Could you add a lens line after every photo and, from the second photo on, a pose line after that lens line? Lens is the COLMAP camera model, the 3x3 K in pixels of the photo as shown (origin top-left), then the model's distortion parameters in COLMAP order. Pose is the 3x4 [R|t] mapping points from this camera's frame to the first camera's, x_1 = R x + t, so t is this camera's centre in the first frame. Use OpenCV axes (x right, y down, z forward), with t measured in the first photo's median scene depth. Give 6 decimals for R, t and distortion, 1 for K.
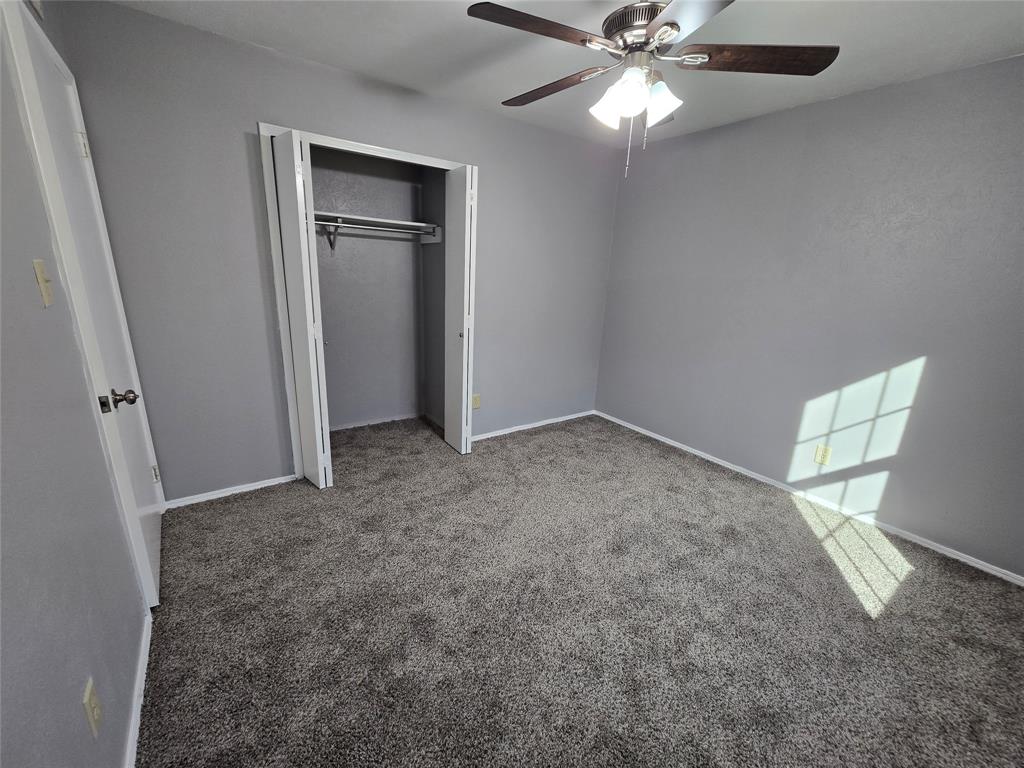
lens RADIAL K [[418.2, 0, 513.1], [0, 418.2, 387.3], [0, 0, 1]] dist [0.000830, 0.000219]
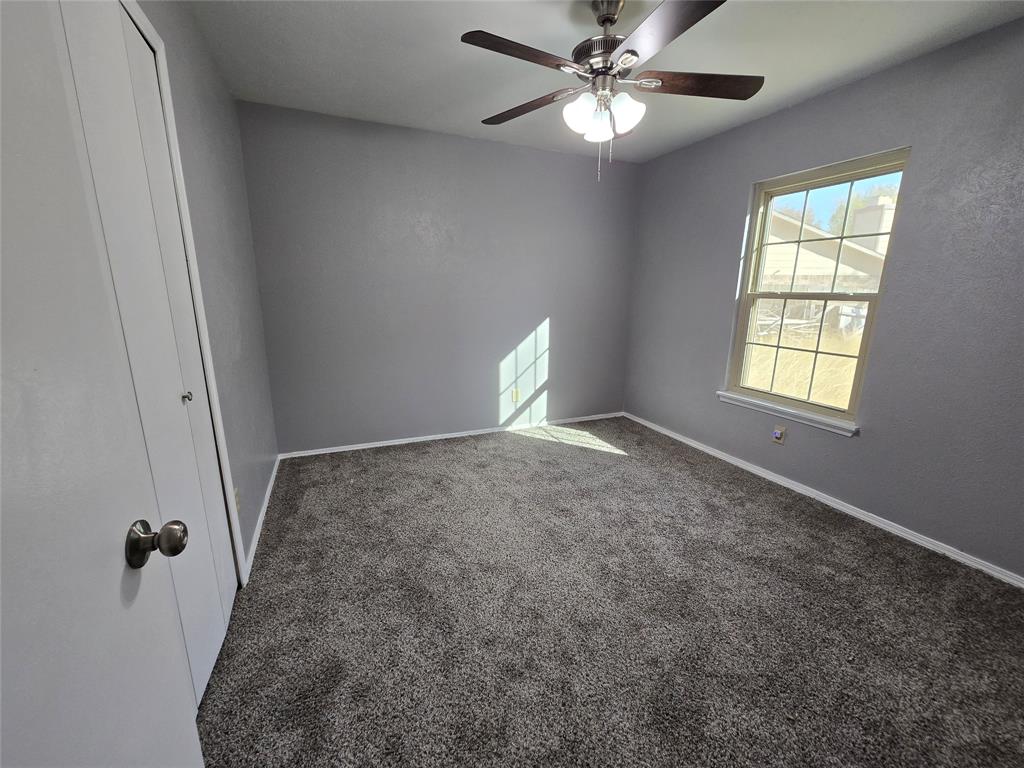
lens RADIAL K [[418.2, 0, 515.0], [0, 418.2, 383.8], [0, 0, 1]] dist [0.000830, 0.000219]
pose [[0.221599, -0.253286, 0.941669, -0.612245], [0.263217, 0.945369, 0.192339, -0.155751], [-0.938941, 0.205241, 0.276162, 0.610804]]
